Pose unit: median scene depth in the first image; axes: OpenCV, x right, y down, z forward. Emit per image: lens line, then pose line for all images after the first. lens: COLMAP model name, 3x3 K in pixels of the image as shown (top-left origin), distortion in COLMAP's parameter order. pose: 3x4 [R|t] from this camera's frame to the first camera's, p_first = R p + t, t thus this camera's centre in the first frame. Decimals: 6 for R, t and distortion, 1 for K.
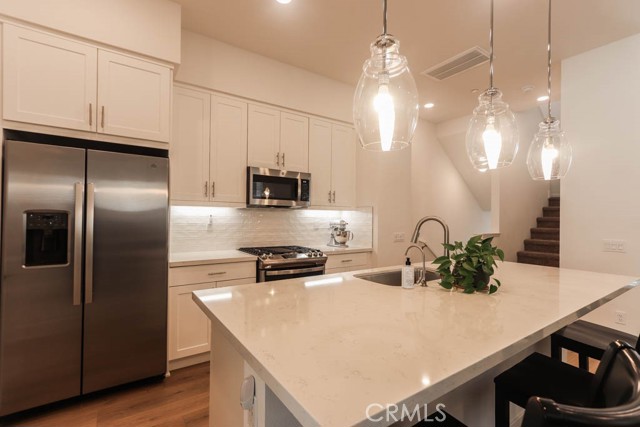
lens RADIAL K [[292.8, 0, 317.8], [0, 292.8, 216.4], [0, 0, 1]] dist [0.000611, 0.000411]
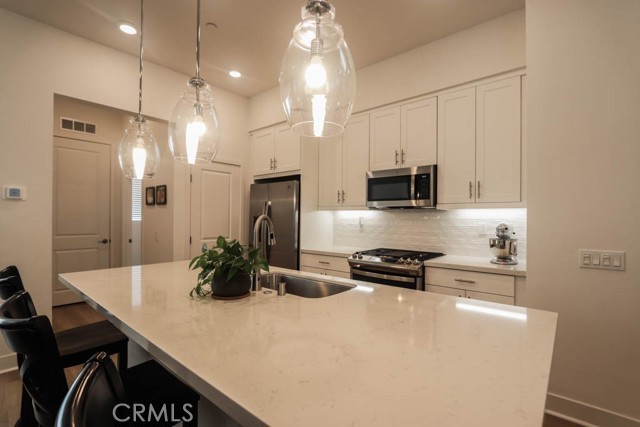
lens RADIAL K [[292.8, 0, 313.1], [0, 292.8, 214.9], [0, 0, 1]] dist [0.000611, 0.000411]
pose [[0.267725, -0.018945, -0.963309, 0.740803], [0.000123, 0.999807, -0.019628, 0.009067], [0.963495, 0.005136, 0.267676, 0.511859]]
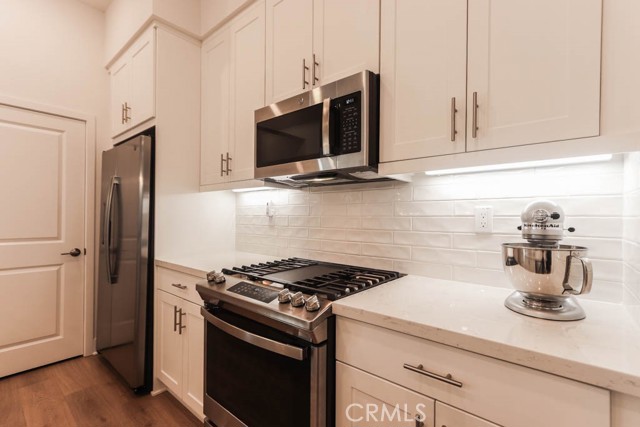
lens RADIAL K [[292.8, 0, 307.2], [0, 292.8, 213.8], [0, 0, 1]] dist [0.000611, 0.000411]
pose [[0.262619, -0.015790, -0.964770, 0.322368], [0.001849, 0.999872, -0.015861, 0.032437], [0.964898, 0.002382, 0.262615, 0.930349]]
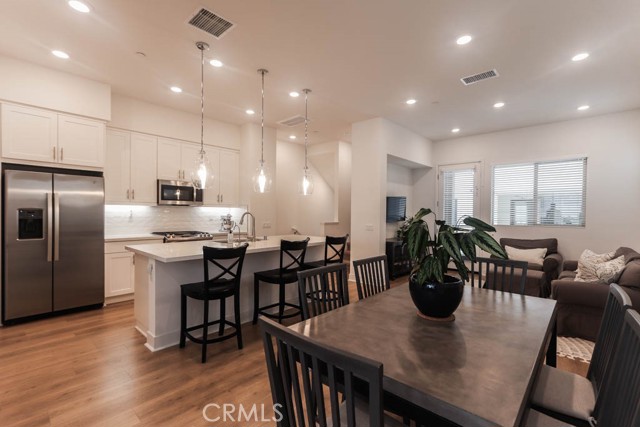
lens RADIAL K [[292.8, 0, 320.2], [0, 292.8, 216.5], [0, 0, 1]] dist [0.000611, 0.000411]
pose [[0.972140, -0.005359, 0.234339, 0.235136], [0.001230, 0.999842, 0.017760, -0.000652], [-0.234397, -0.016976, 0.971993, -0.720133]]
